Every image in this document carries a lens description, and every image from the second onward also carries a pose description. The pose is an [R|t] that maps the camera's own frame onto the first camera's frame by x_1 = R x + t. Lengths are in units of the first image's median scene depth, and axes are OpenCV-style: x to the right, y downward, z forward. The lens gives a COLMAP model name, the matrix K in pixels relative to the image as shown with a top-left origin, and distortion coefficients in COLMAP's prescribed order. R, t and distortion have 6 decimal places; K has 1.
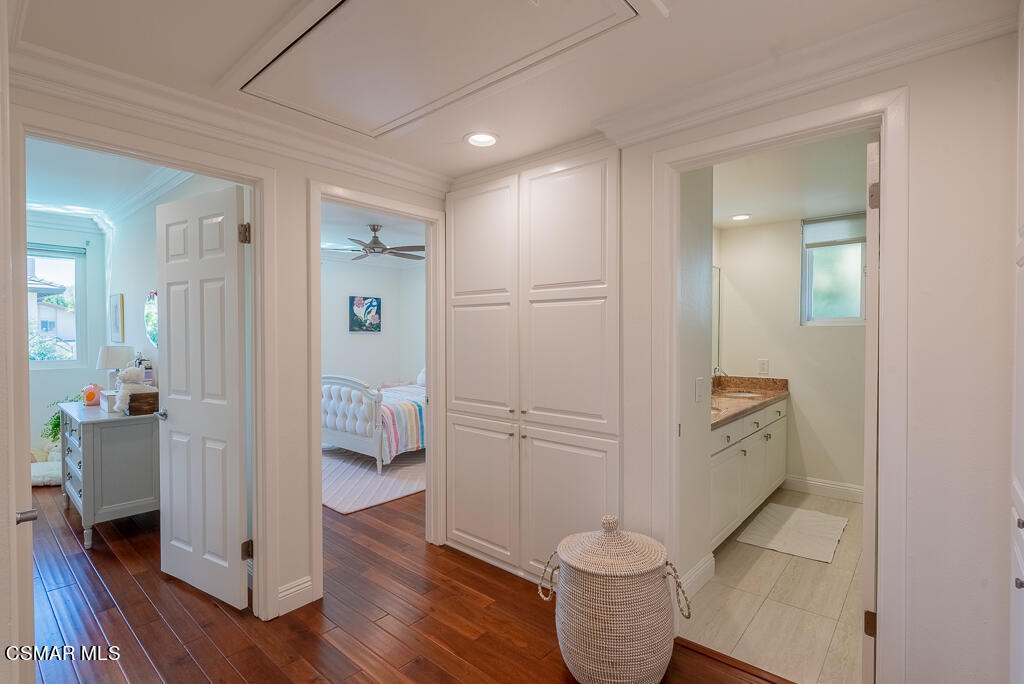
lens RADIAL K [[484.1, 0, 512.0], [0, 484.1, 342.0], [0, 0, 1]] dist [0.001840, 0.000123]
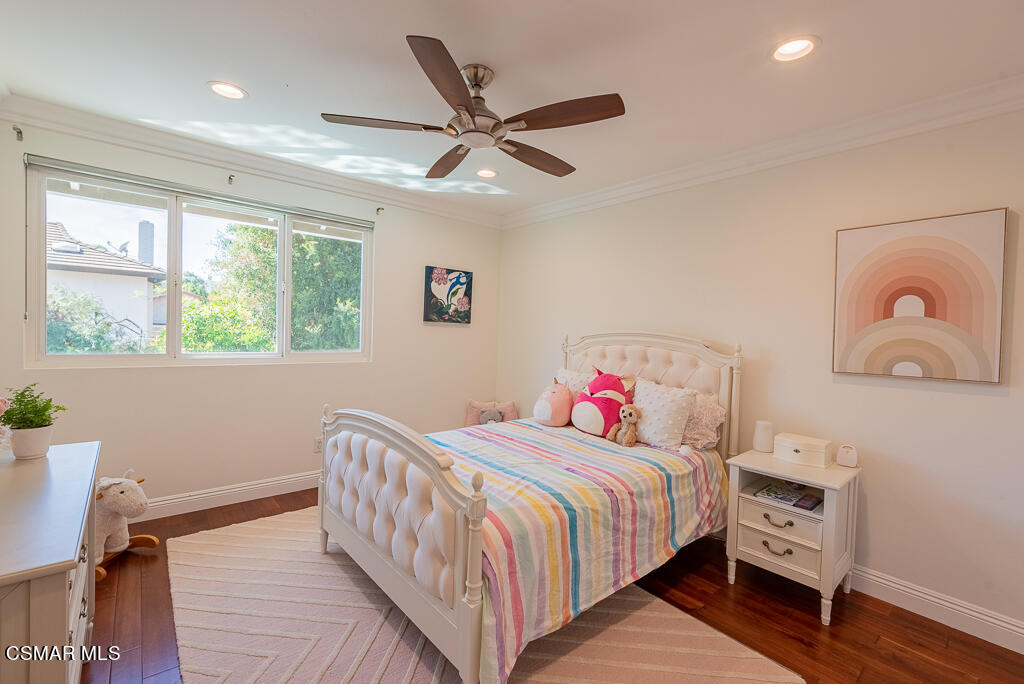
lens RADIAL K [[443.2, 0, 512.0], [0, 443.2, 342.0], [0, 0, 1]] dist [0.000190, -0.000005]
pose [[0.987829, 0.040120, -0.150283, -0.130905], [-0.039140, 0.999189, 0.009471, -0.004706], [0.150541, -0.003473, 0.988598, 0.437200]]
